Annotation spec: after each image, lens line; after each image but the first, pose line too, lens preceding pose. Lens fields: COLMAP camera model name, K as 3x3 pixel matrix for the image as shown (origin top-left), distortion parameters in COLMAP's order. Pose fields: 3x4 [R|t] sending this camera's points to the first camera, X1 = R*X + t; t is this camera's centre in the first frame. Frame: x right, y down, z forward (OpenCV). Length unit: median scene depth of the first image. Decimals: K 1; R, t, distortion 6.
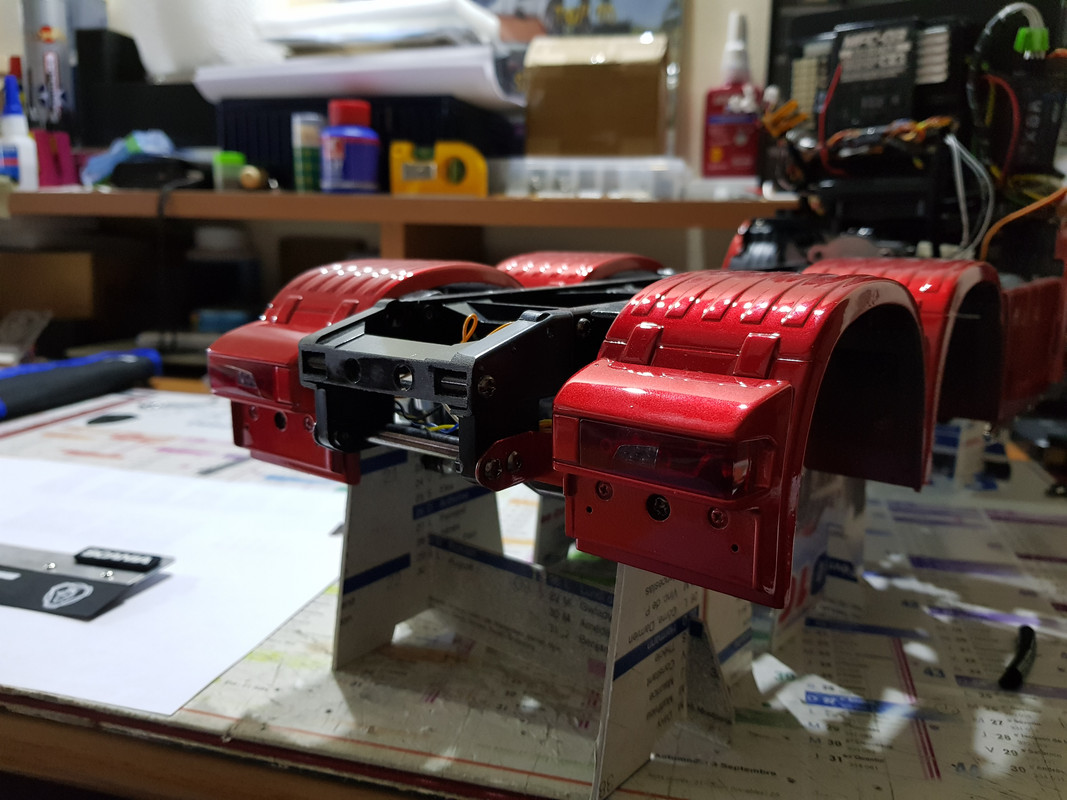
lens RADIAL K [[853.2, 0, 529.9], [0, 853.2, 393.8], [0, 0, 1]] dist [0.023368, -0.070160]
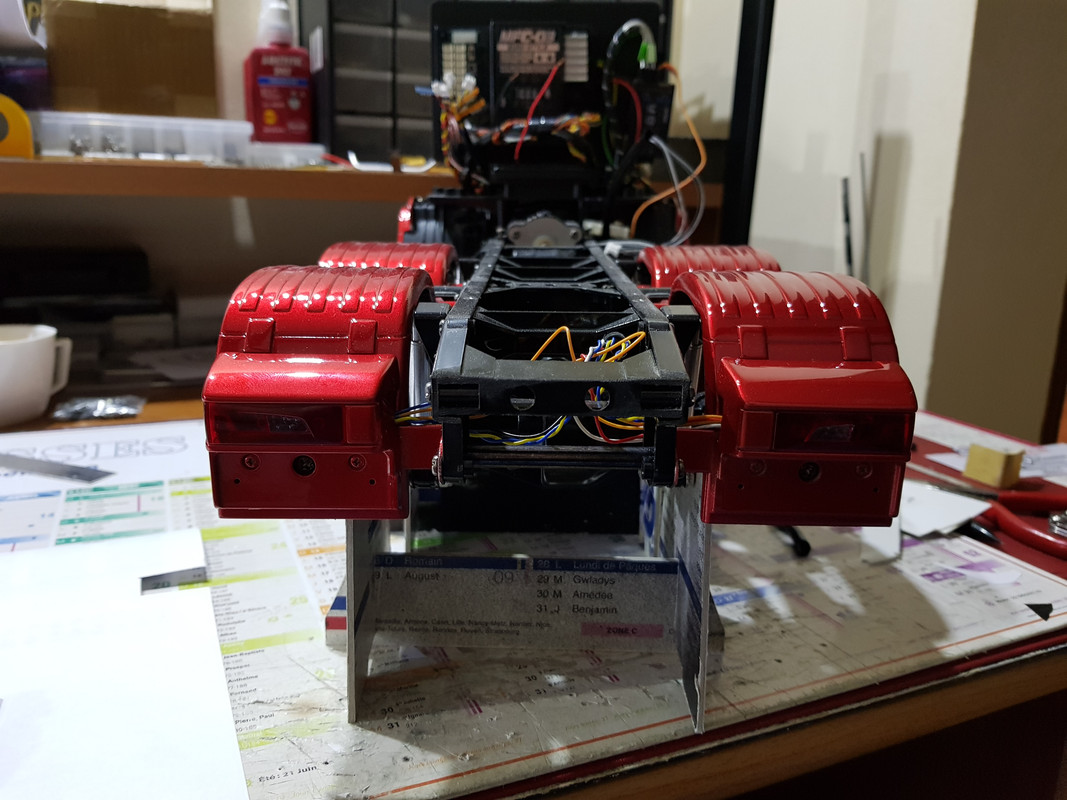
lens RADIAL K [[853.2, 0, 524.9], [0, 853.2, 407.4], [0, 0, 1]] dist [0.023368, -0.070160]
pose [[0.784831, -0.148112, 0.601750, -0.364884], [0.105480, 0.988777, 0.105801, -0.054503], [-0.610667, -0.019563, 0.791646, 0.105077]]
